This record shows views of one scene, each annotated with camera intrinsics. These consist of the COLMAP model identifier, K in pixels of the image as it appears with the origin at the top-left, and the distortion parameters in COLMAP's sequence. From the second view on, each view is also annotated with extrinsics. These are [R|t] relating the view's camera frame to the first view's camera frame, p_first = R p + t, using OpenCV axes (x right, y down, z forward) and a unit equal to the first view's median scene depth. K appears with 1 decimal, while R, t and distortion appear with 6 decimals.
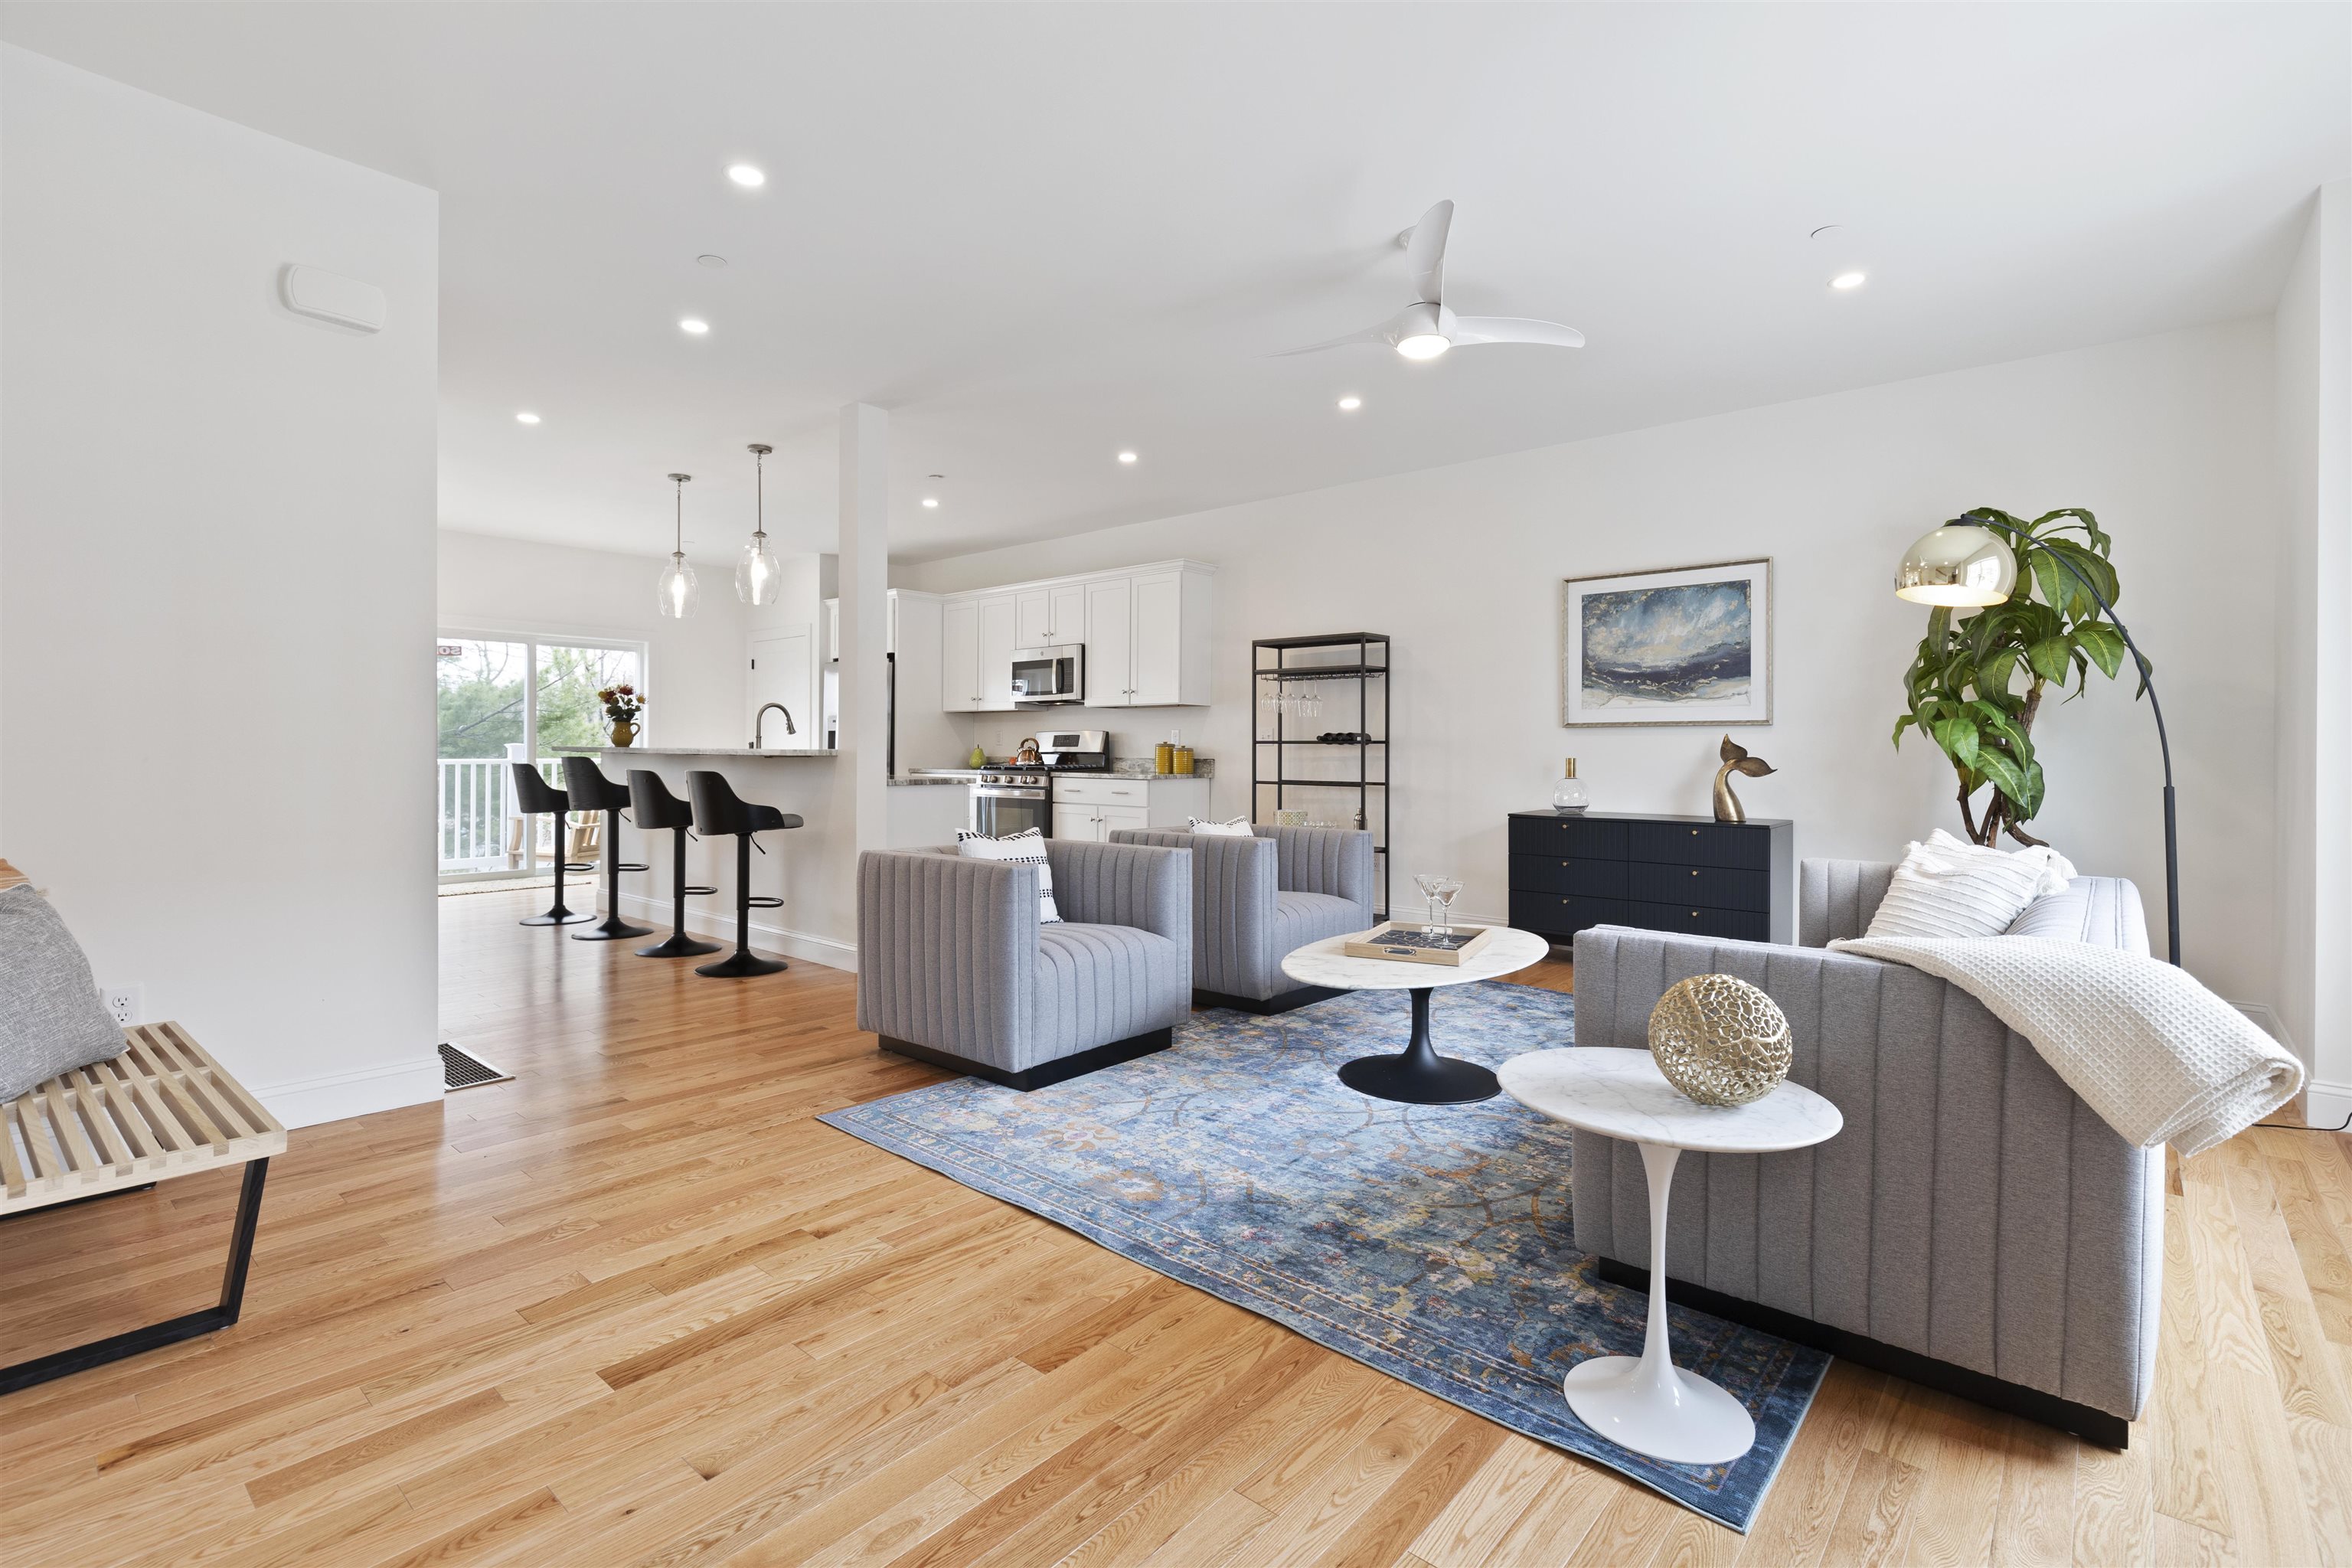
lens RADIAL K [[1092.8, 0, 1175.3], [0, 1092.8, 756.0], [0, 0, 1]] dist [0.001371, 0.000034]
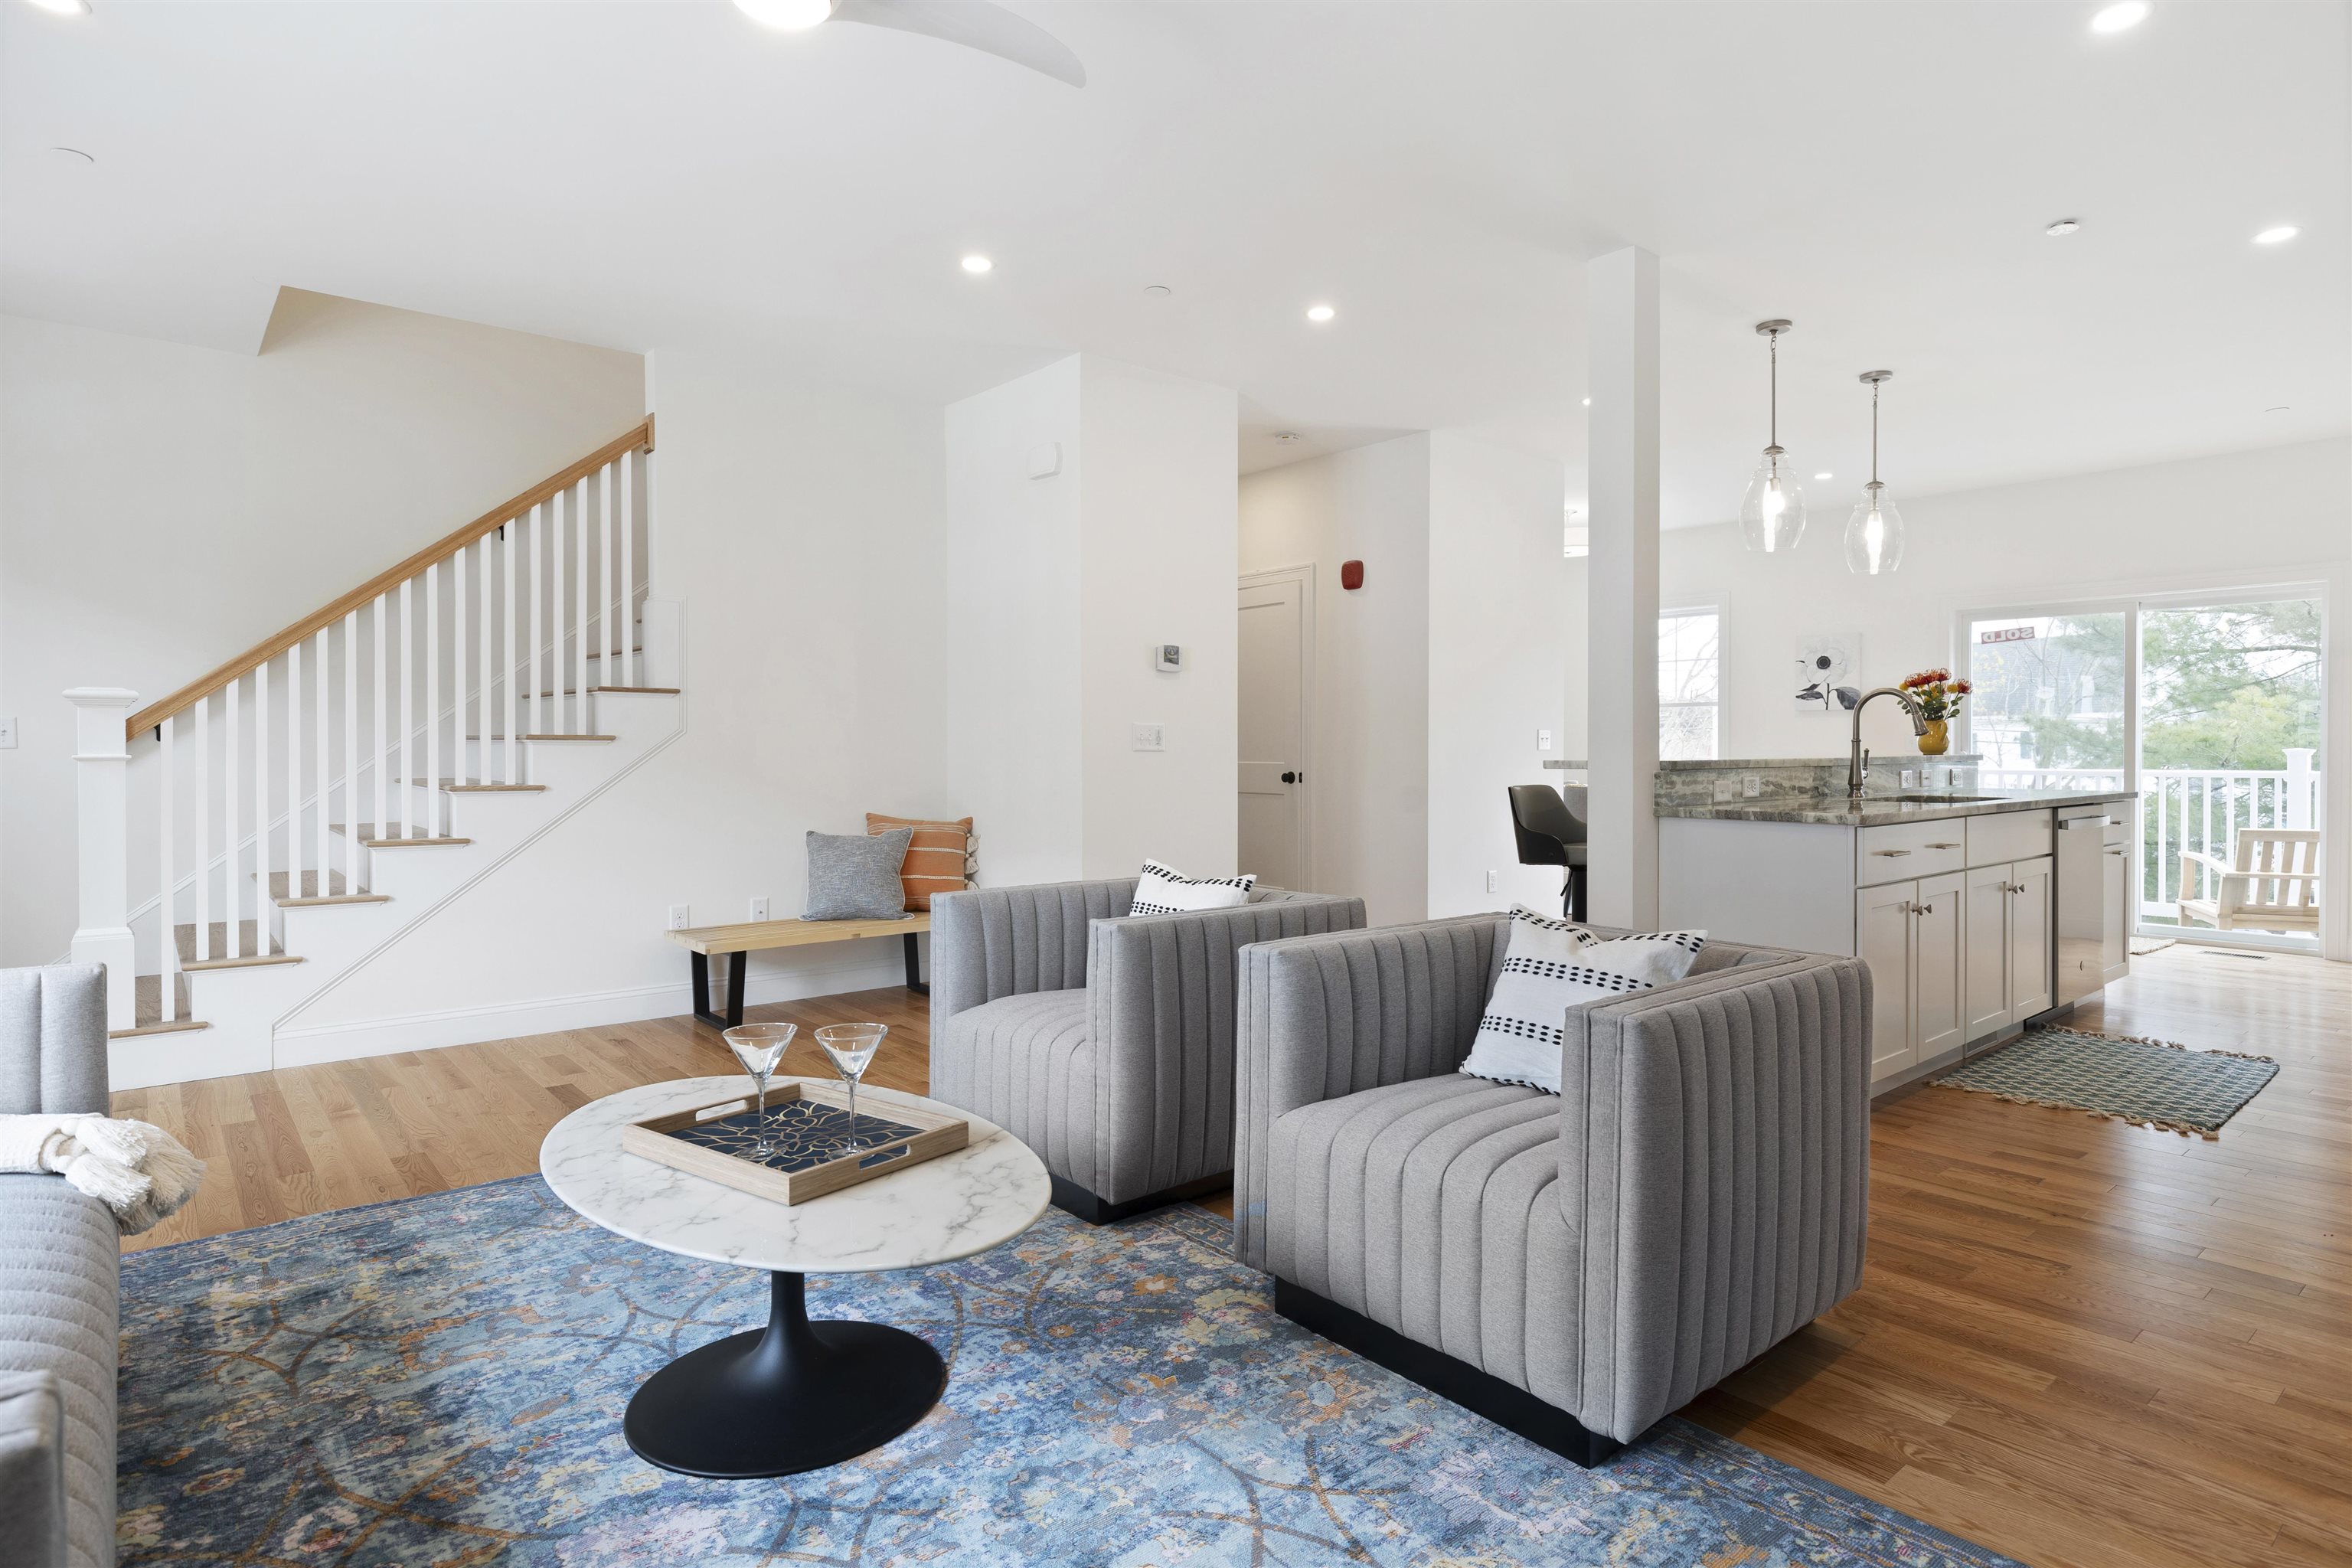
lens RADIAL K [[1257.0, 0, 1176.0], [0, 1257.0, 784.0], [0, 0, 1]] dist [-0.001605, -0.000464]
pose [[-0.166634, 0.014495, -0.985912, 0.746540], [-0.005127, 0.999866, 0.015567, -0.004565], [0.986005, 0.007649, -0.166537, 1.226776]]
